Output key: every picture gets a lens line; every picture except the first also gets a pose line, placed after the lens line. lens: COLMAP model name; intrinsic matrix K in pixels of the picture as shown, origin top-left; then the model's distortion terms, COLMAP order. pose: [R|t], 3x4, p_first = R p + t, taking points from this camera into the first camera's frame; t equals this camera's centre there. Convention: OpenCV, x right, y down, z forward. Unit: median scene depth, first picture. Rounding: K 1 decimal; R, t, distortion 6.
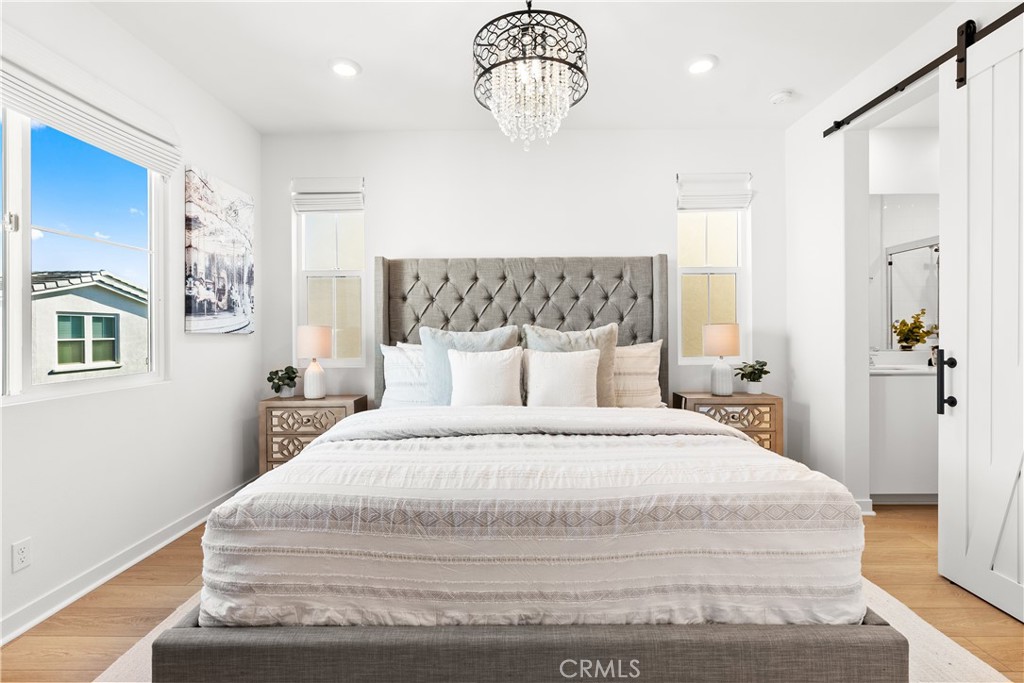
lens RADIAL K [[462.8, 0, 499.0], [0, 462.8, 333.4], [0, 0, 1]] dist [-0.021110, 0.006329]
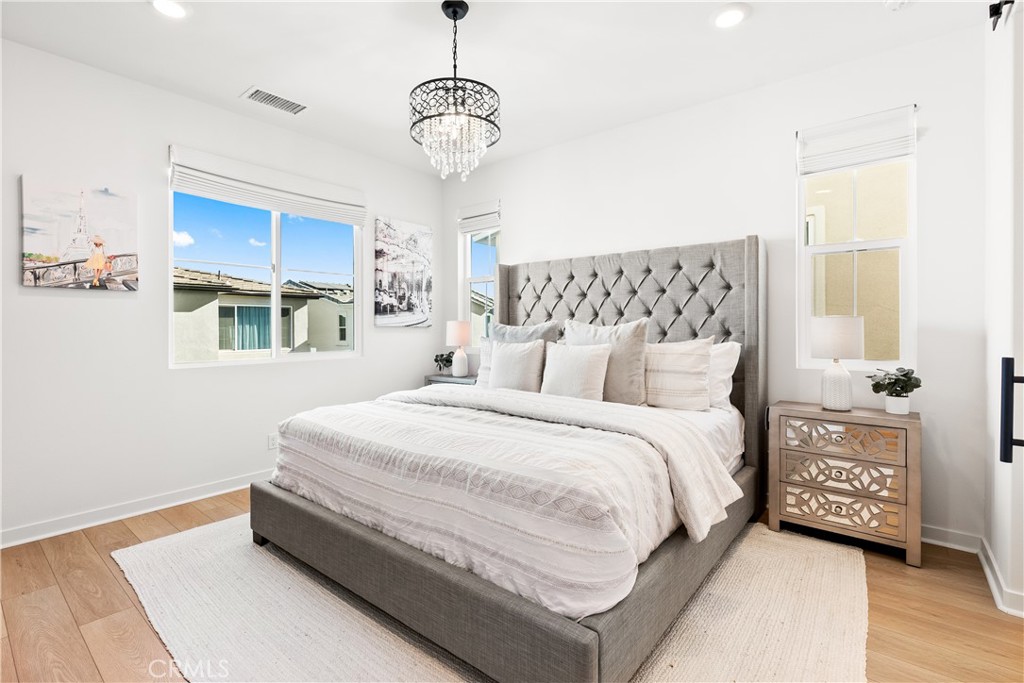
lens RADIAL K [[462.8, 0, 488.6], [0, 462.8, 323.5], [0, 0, 1]] dist [-0.021110, 0.006329]
pose [[0.777158, 0.000200, -0.629306, 0.535459], [-0.003764, 0.999984, -0.004330, -0.004386], [0.629295, 0.005734, 0.777146, 0.039222]]
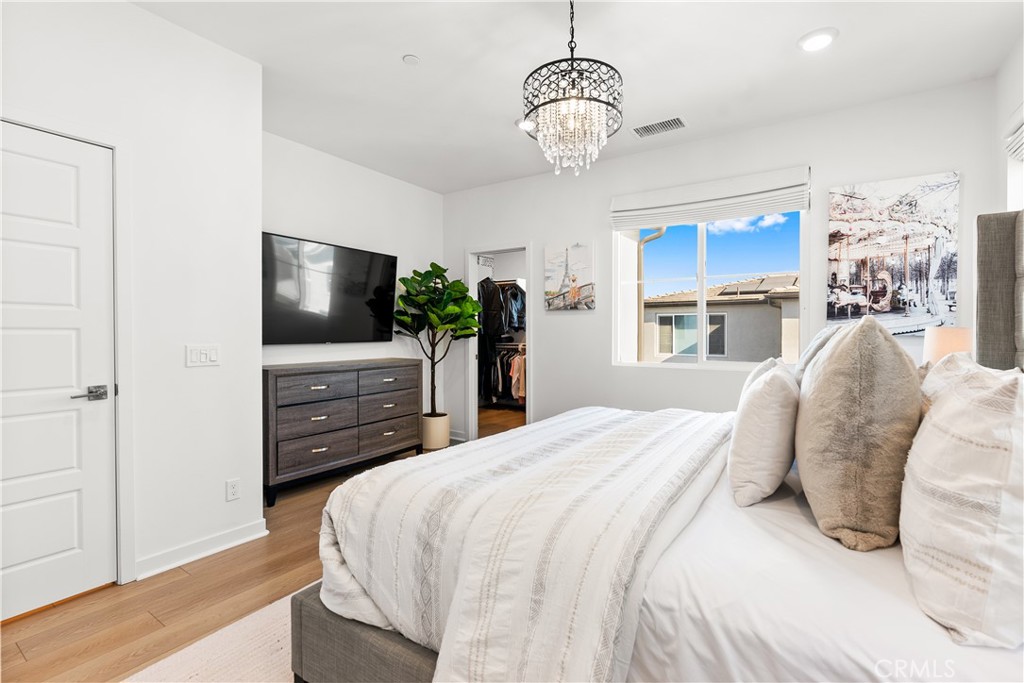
lens RADIAL K [[462.8, 0, 519.9], [0, 462.8, 336.5], [0, 0, 1]] dist [-0.021110, 0.006329]
pose [[-0.534339, 0.013286, -0.845166, 0.663422], [-0.002075, 0.999853, 0.017030, -0.013307], [0.845268, 0.010853, -0.534233, 0.888859]]
